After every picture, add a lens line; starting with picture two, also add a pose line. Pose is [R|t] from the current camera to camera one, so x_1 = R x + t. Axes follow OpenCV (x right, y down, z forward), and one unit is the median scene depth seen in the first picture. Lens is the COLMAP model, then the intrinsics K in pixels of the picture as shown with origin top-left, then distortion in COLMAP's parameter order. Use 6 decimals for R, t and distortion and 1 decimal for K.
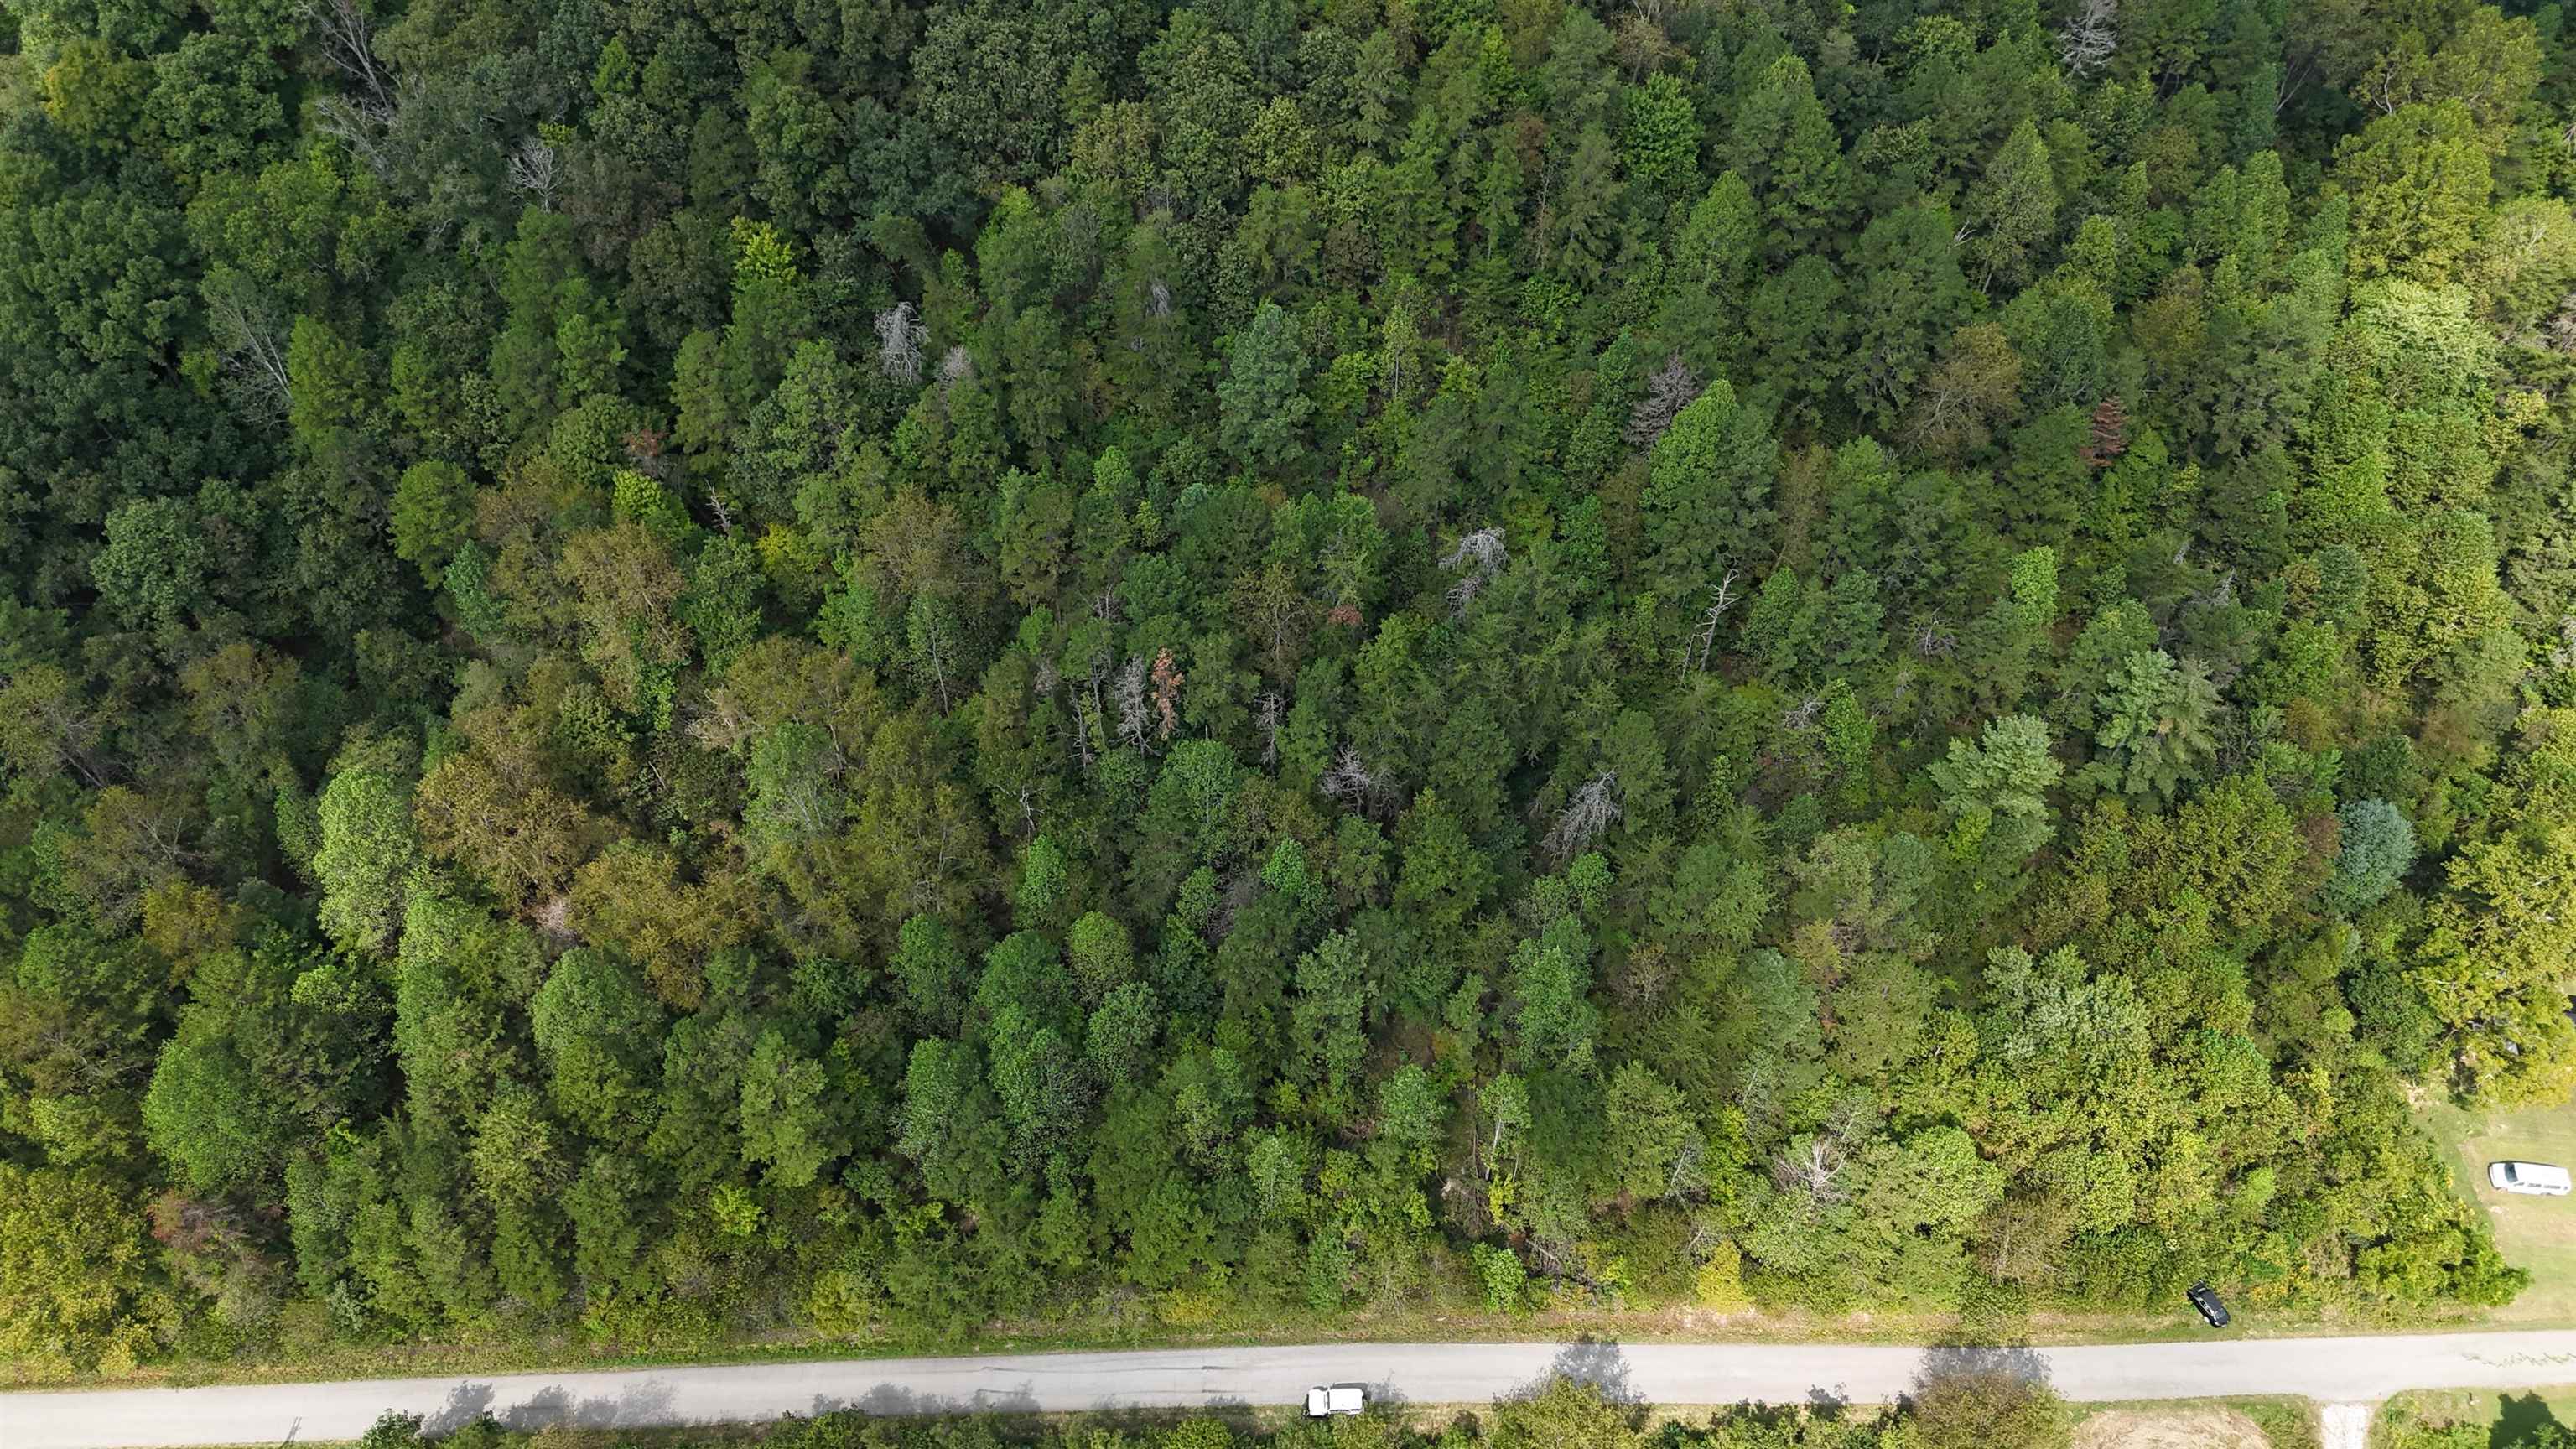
lens RADIAL K [[1894.0, 0, 1288.0], [0, 1894.0, 724.5], [0, 0, 1]] dist [0.078516, -0.082812]
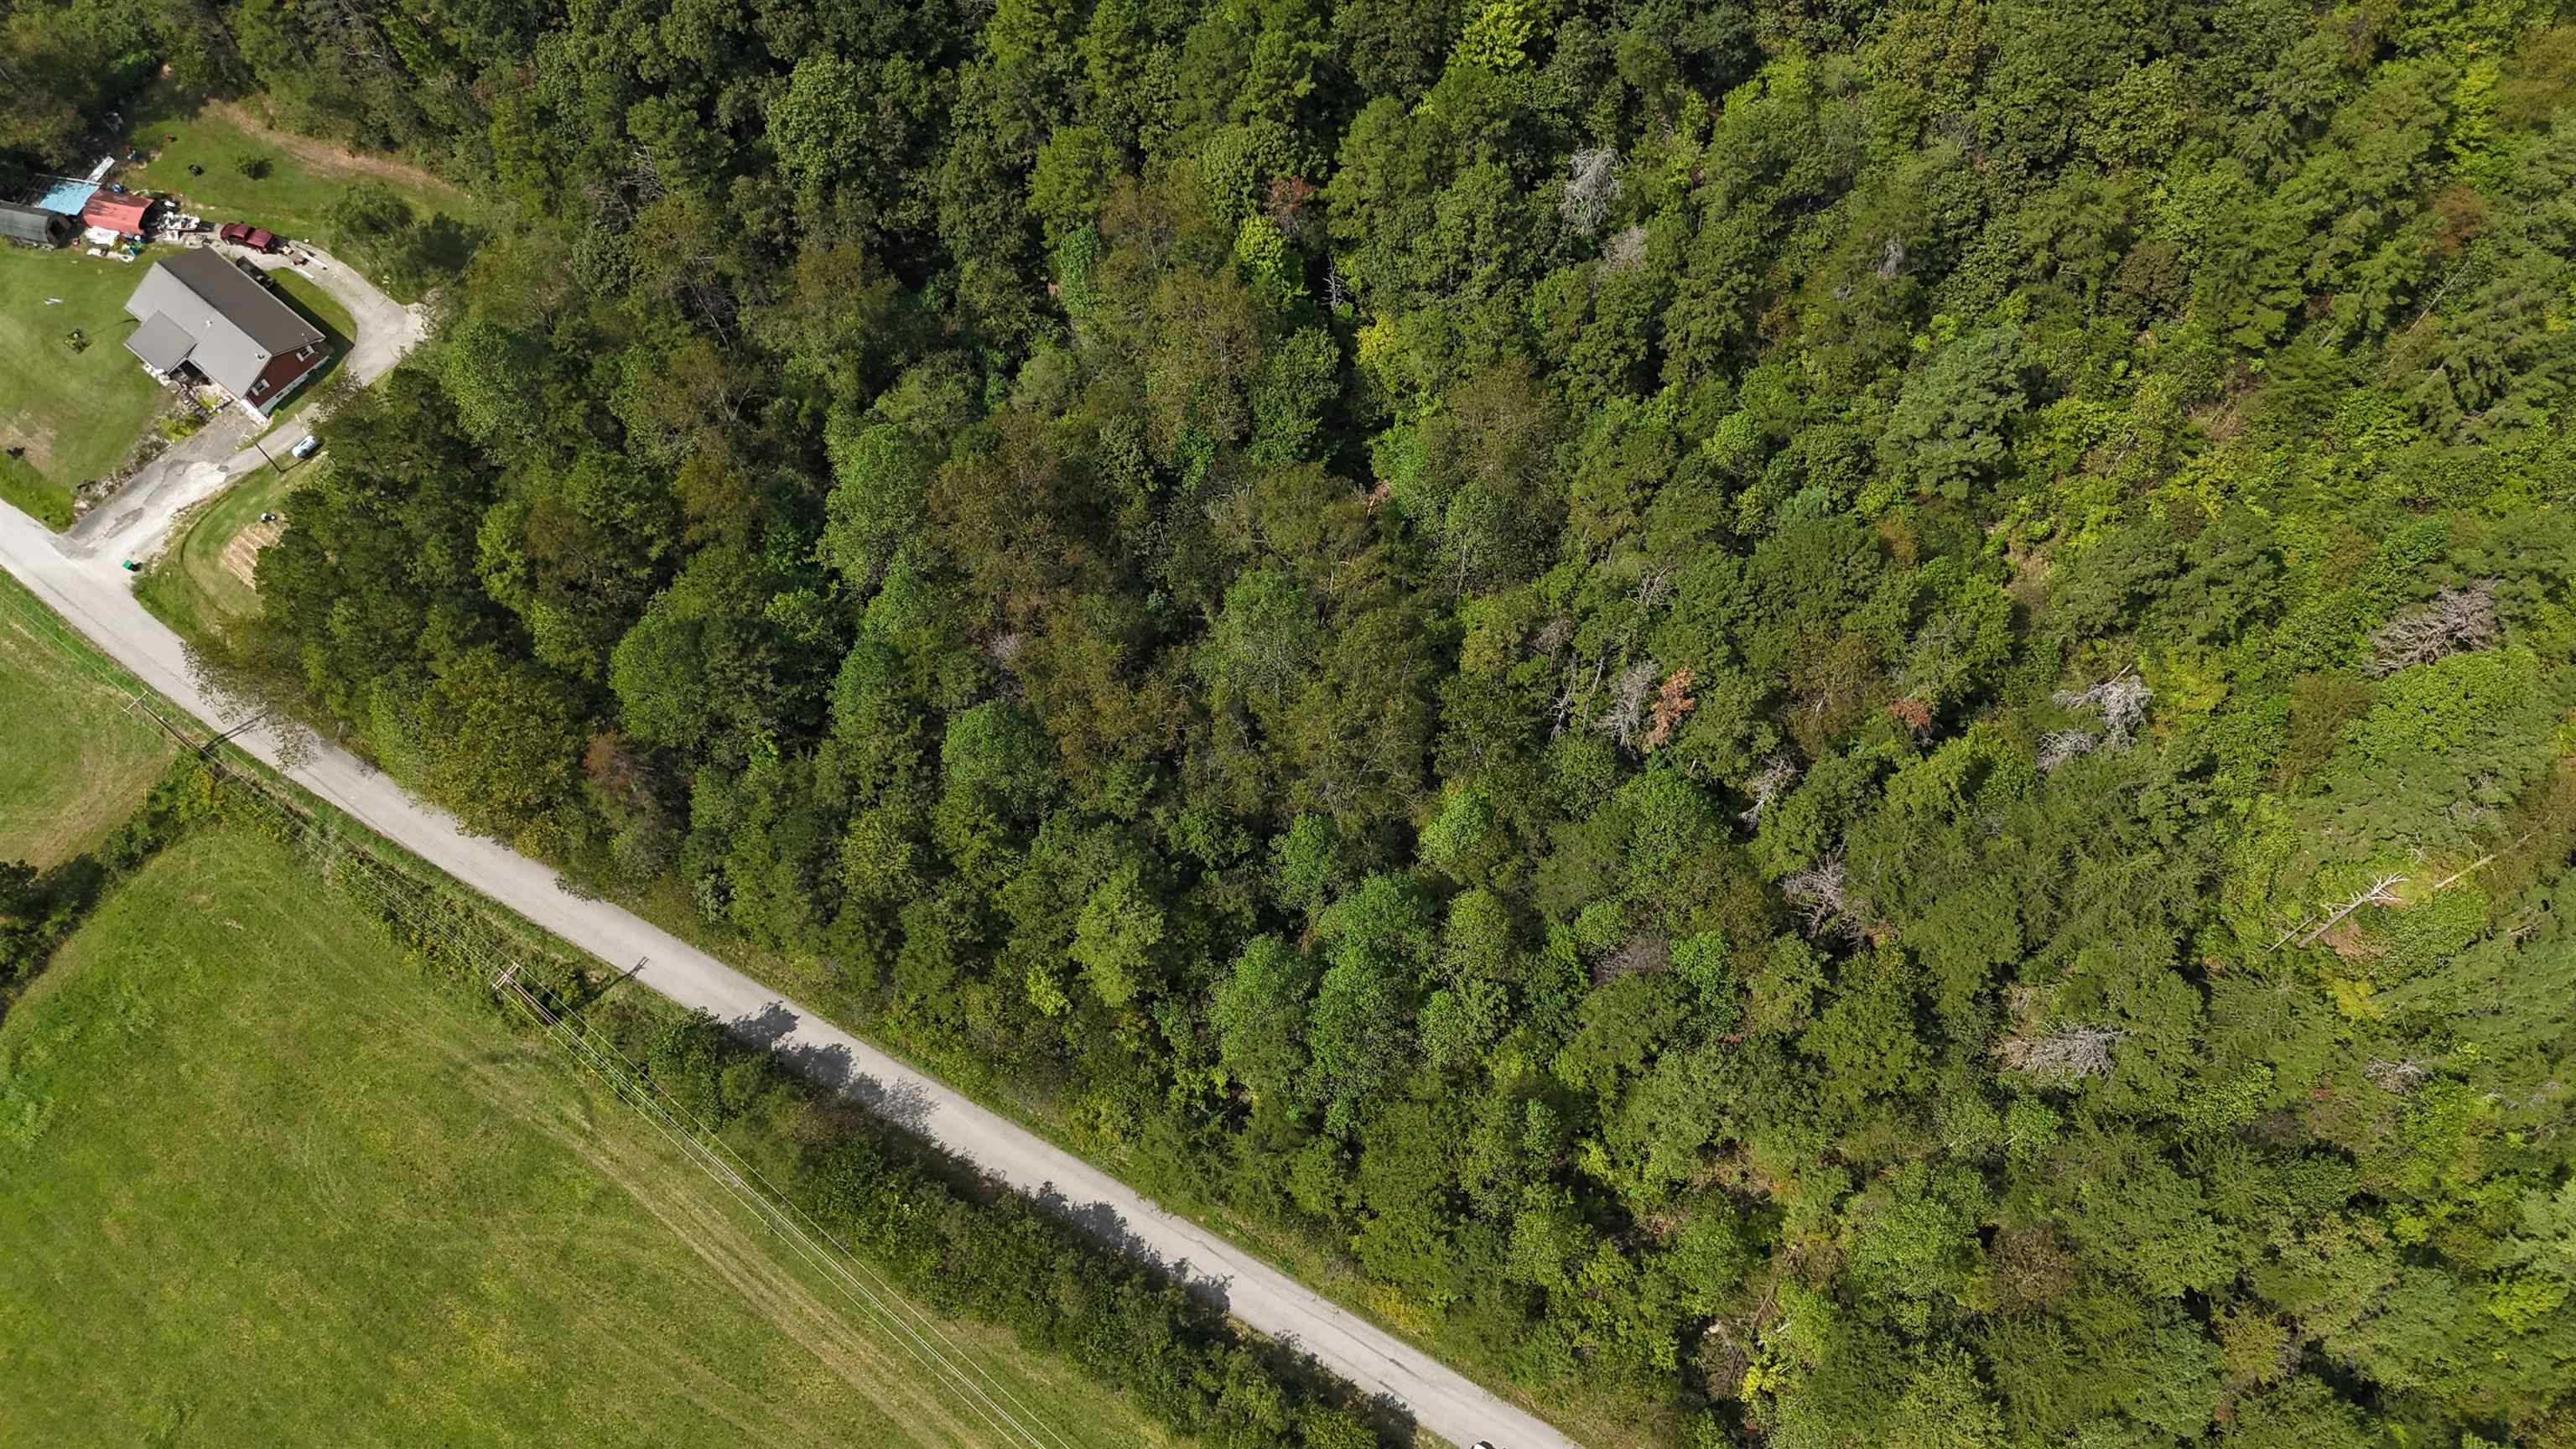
lens RADIAL K [[1894.0, 0, 1288.0], [0, 1894.0, 724.5], [0, 0, 1]] dist [0.078516, -0.082812]
pose [[0.861828, 0.449130, -0.235657, -0.005372], [-0.392723, 0.884933, 0.250323, -0.148608], [0.320968, -0.123187, 0.939044, 0.104709]]
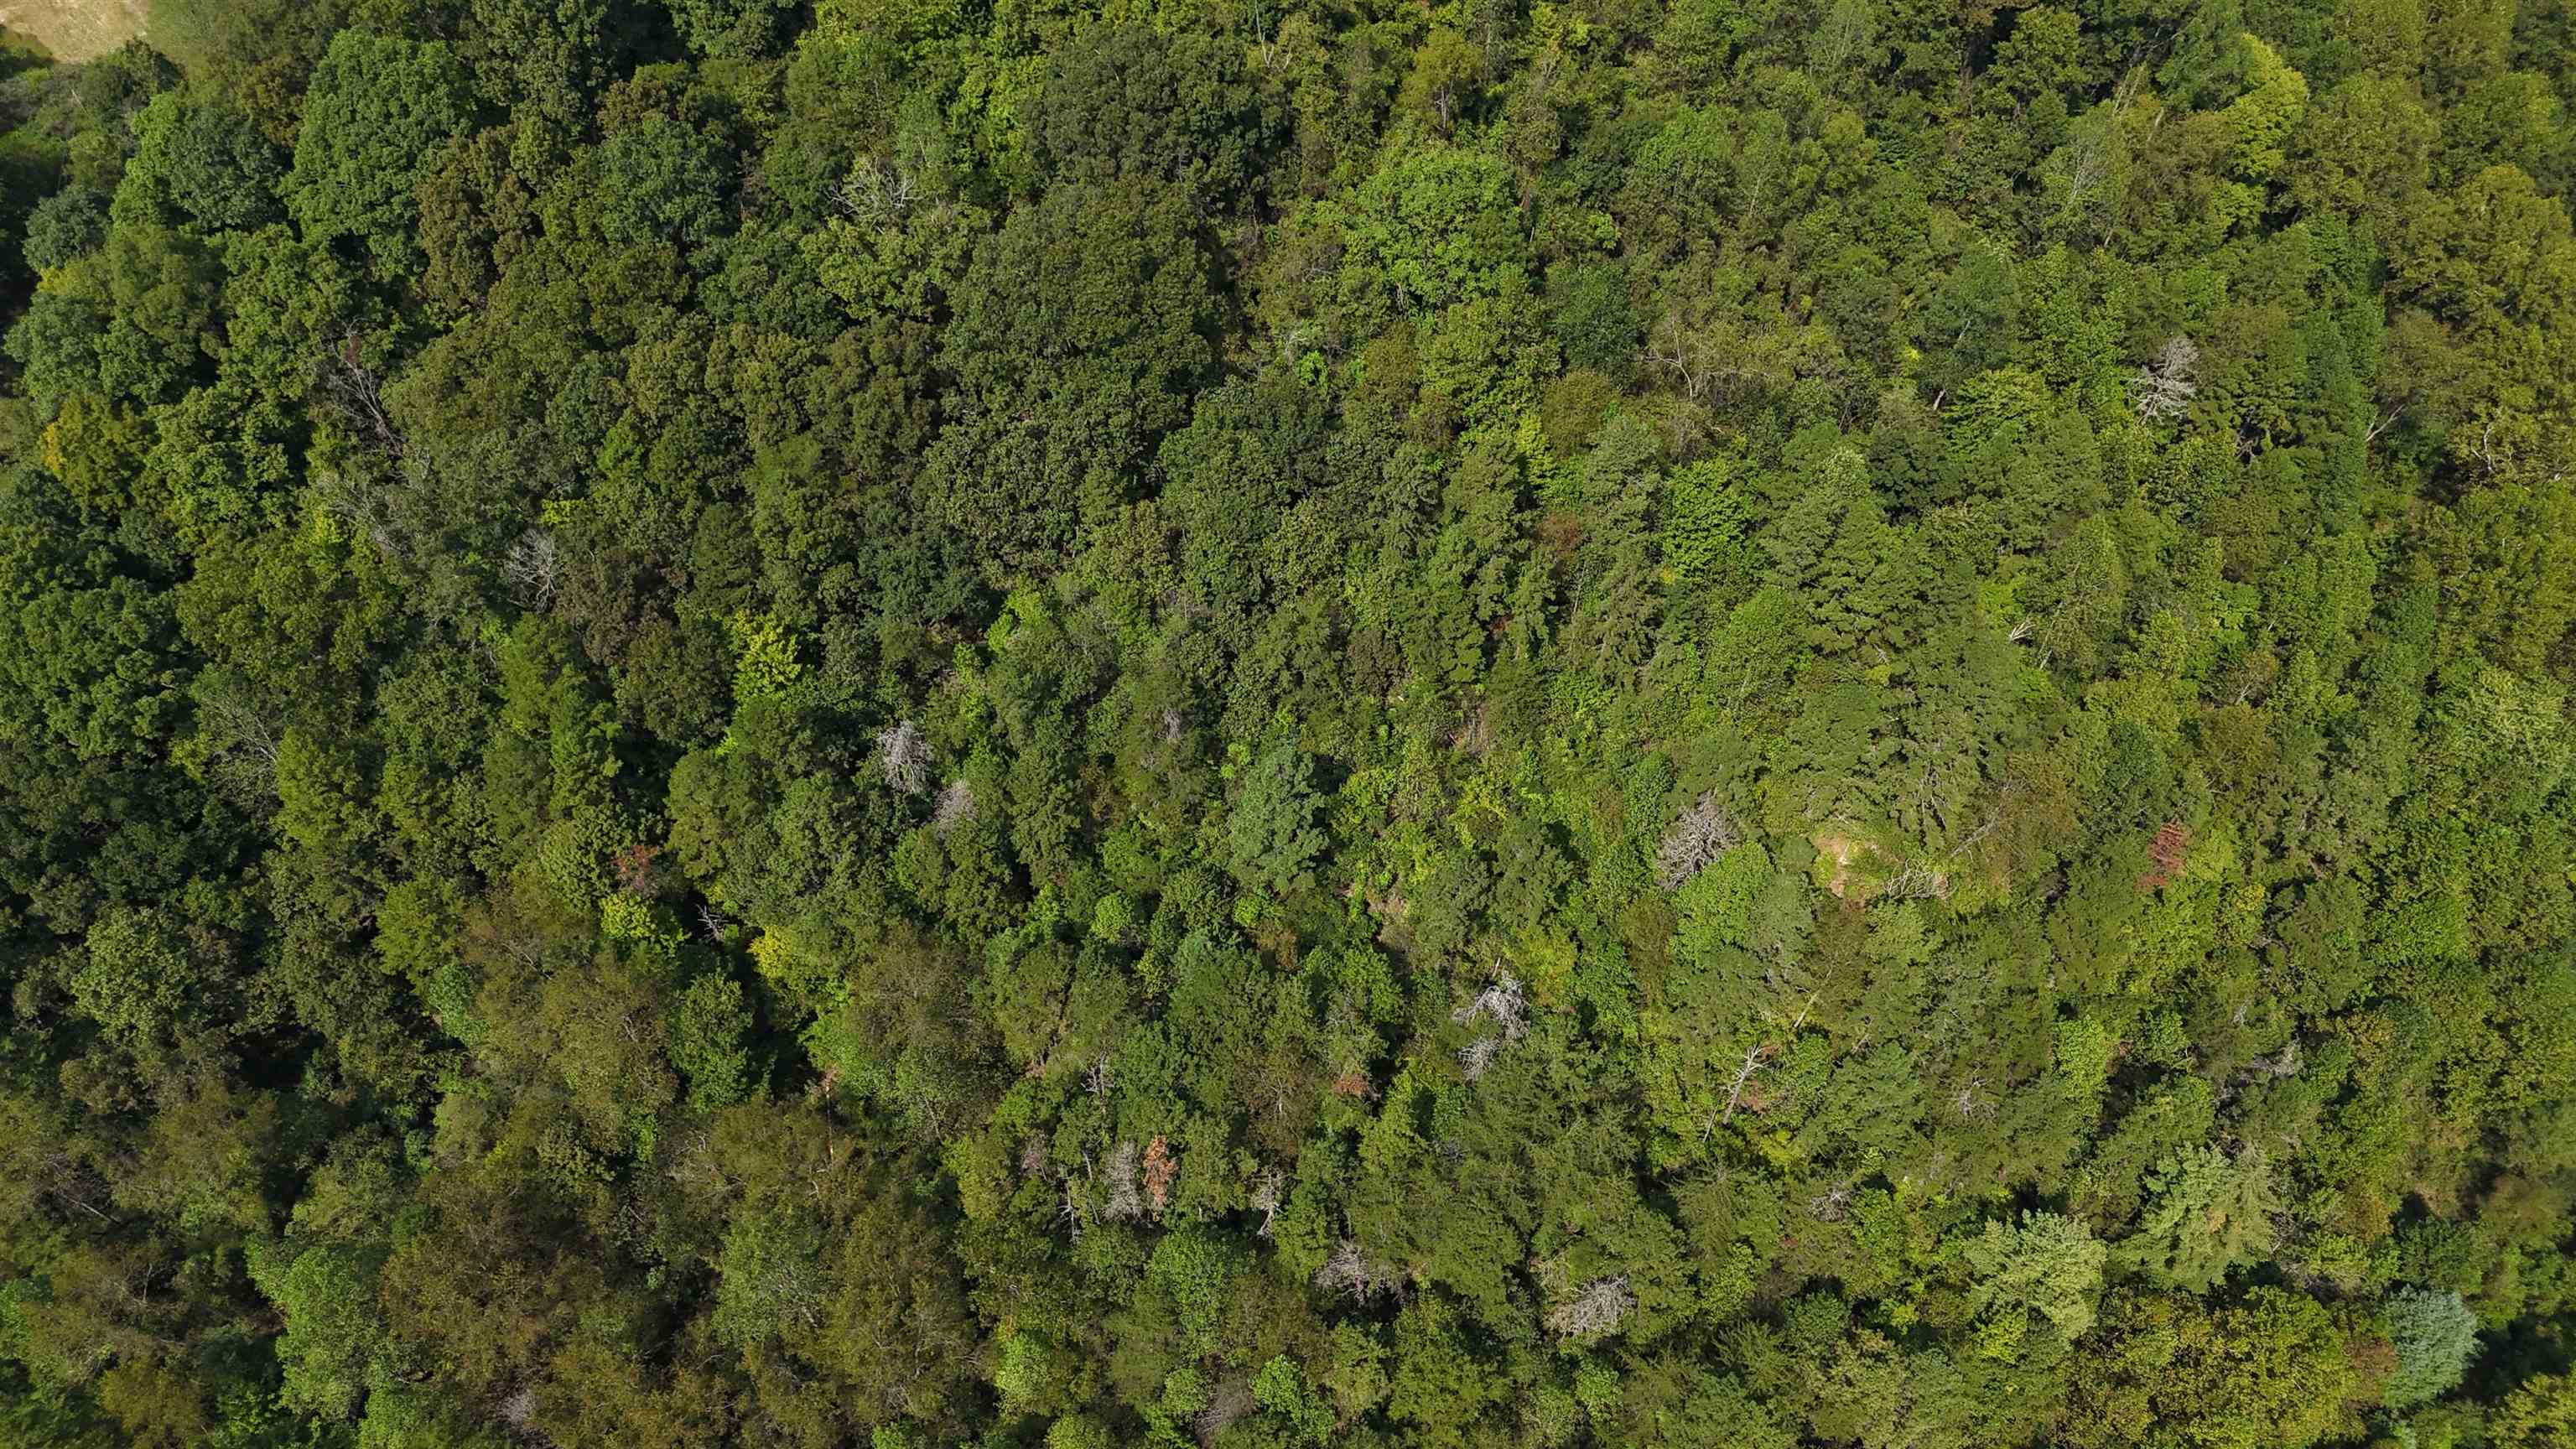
lens RADIAL K [[1894.0, 0, 1288.0], [0, 1894.0, 724.5], [0, 0, 1]] dist [0.078516, -0.082812]
pose [[0.999033, 0.031185, -0.030981, 0.021850], [-0.030481, 0.999272, 0.022929, -0.247067], [0.031673, -0.021962, 0.999257, 0.042931]]
